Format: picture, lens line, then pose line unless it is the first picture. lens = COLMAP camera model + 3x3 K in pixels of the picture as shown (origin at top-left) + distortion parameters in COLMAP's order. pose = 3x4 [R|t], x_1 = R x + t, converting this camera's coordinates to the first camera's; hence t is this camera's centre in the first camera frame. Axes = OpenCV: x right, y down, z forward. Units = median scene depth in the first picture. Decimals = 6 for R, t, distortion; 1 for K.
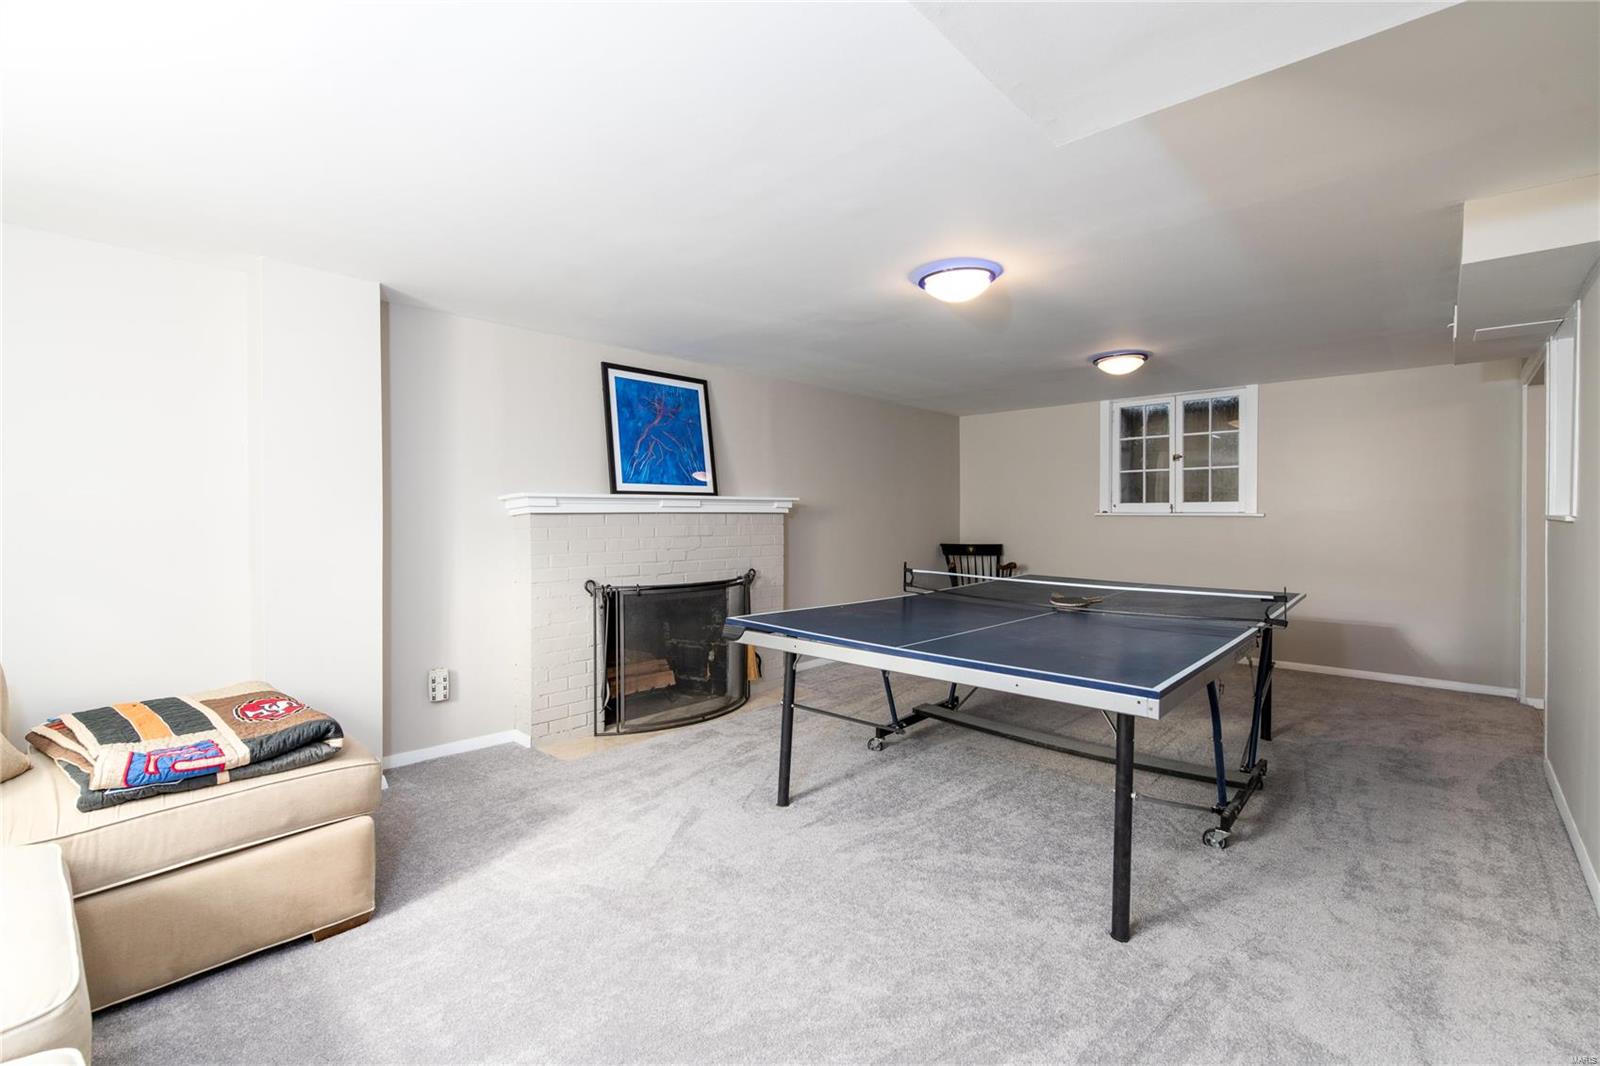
lens RADIAL K [[708.0, 0, 797.5], [0, 708.0, 518.9], [0, 0, 1]] dist [0.000033, -0.000295]
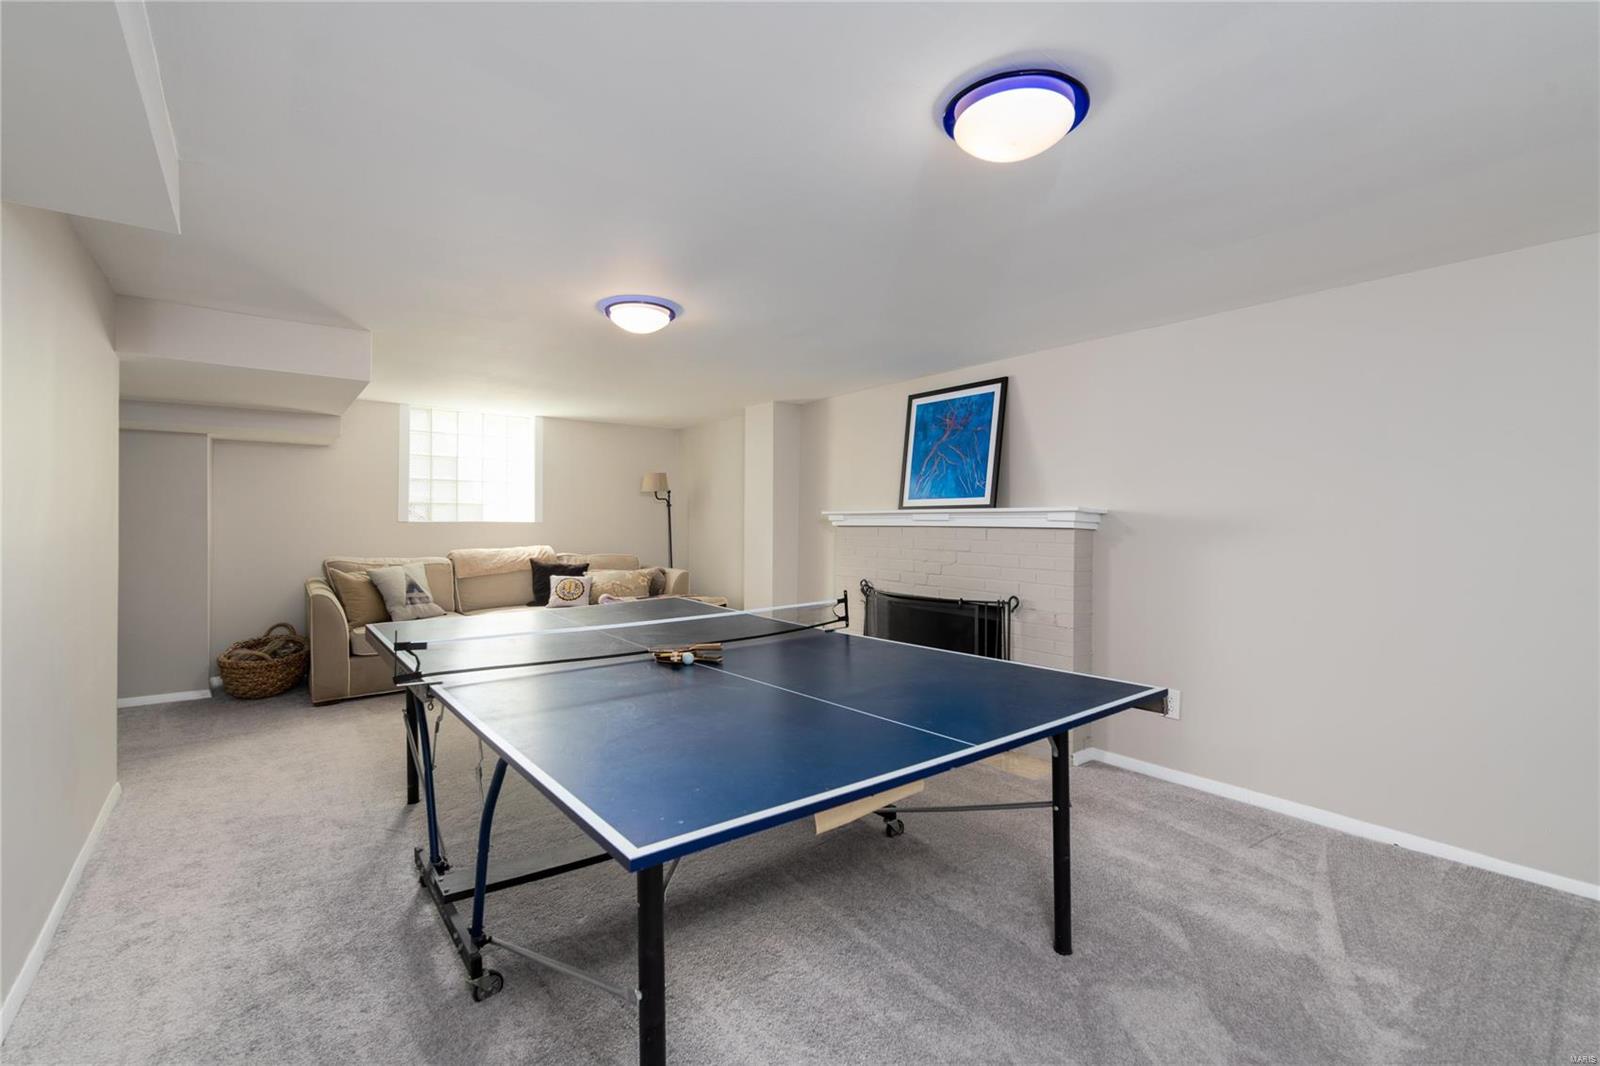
lens RADIAL K [[708.0, 0, 797.5], [0, 708.0, 518.9], [0, 0, 1]] dist [0.000033, -0.000295]
pose [[-0.176868, -0.002960, -0.984230, 0.847741], [-0.012382, 0.999923, -0.000782, -0.015881], [0.984157, 0.012048, -0.176891, 0.973954]]
